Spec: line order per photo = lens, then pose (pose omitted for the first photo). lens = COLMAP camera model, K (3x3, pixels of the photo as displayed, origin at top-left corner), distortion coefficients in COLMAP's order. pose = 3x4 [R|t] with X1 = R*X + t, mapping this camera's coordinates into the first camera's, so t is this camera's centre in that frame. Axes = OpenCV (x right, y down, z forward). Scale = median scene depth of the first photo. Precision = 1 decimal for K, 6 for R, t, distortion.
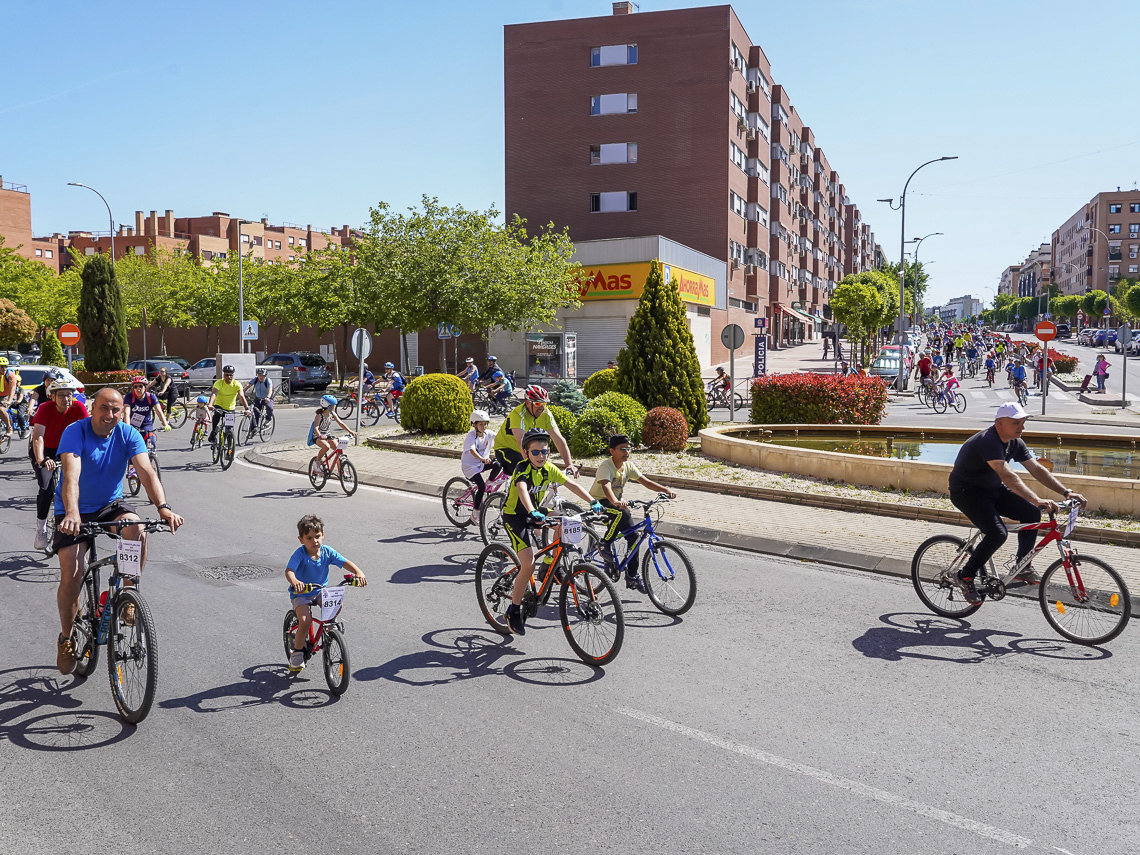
lens RADIAL K [[1084.1, 0, 568.8], [0, 1084.1, 424.4], [0, 0, 1]] dist [-0.000793, 0.000000]
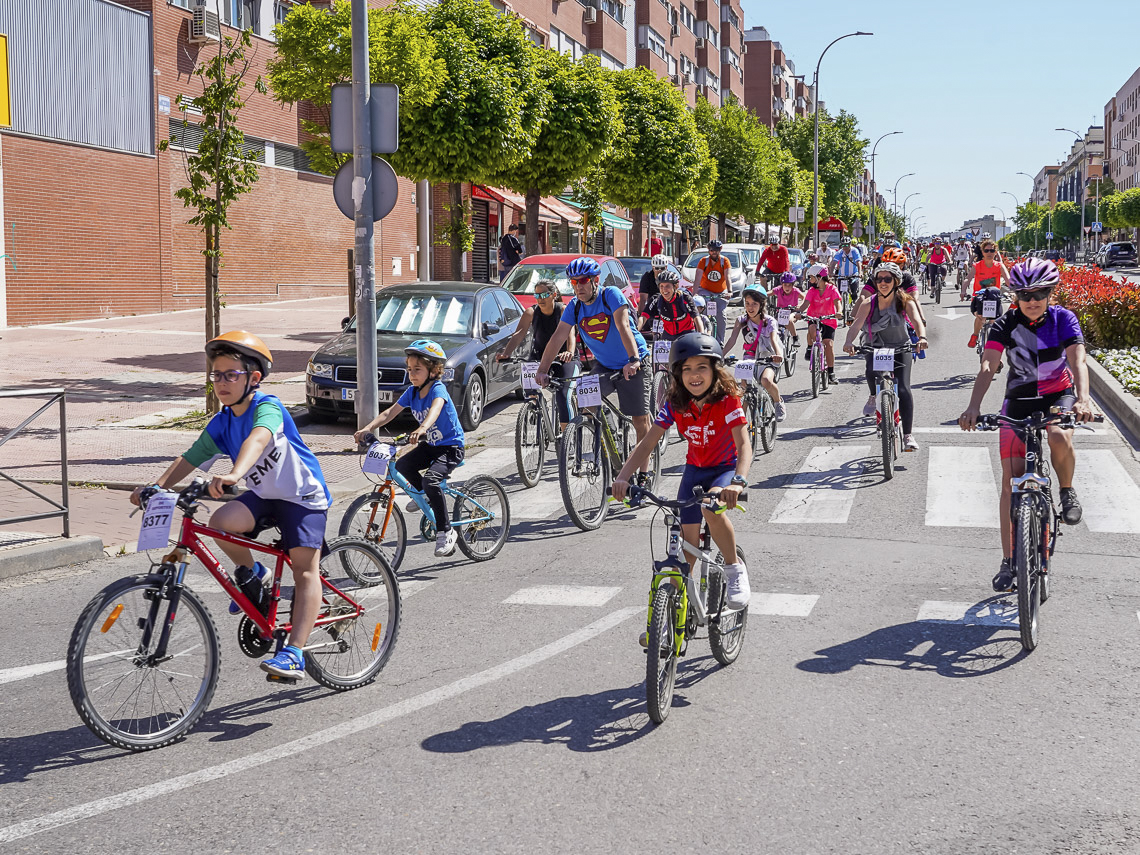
lens RADIAL K [[1518.8, 0, 620.8], [0, 1518.8, 387.4], [0, 0, 1]] dist [-0.026149, 0.000000]
pose [[0.994363, -0.008932, 0.105654, 0.083692], [0.010064, 0.999898, -0.010180, -0.010008], [-0.105552, 0.011186, 0.994351, 0.183591]]
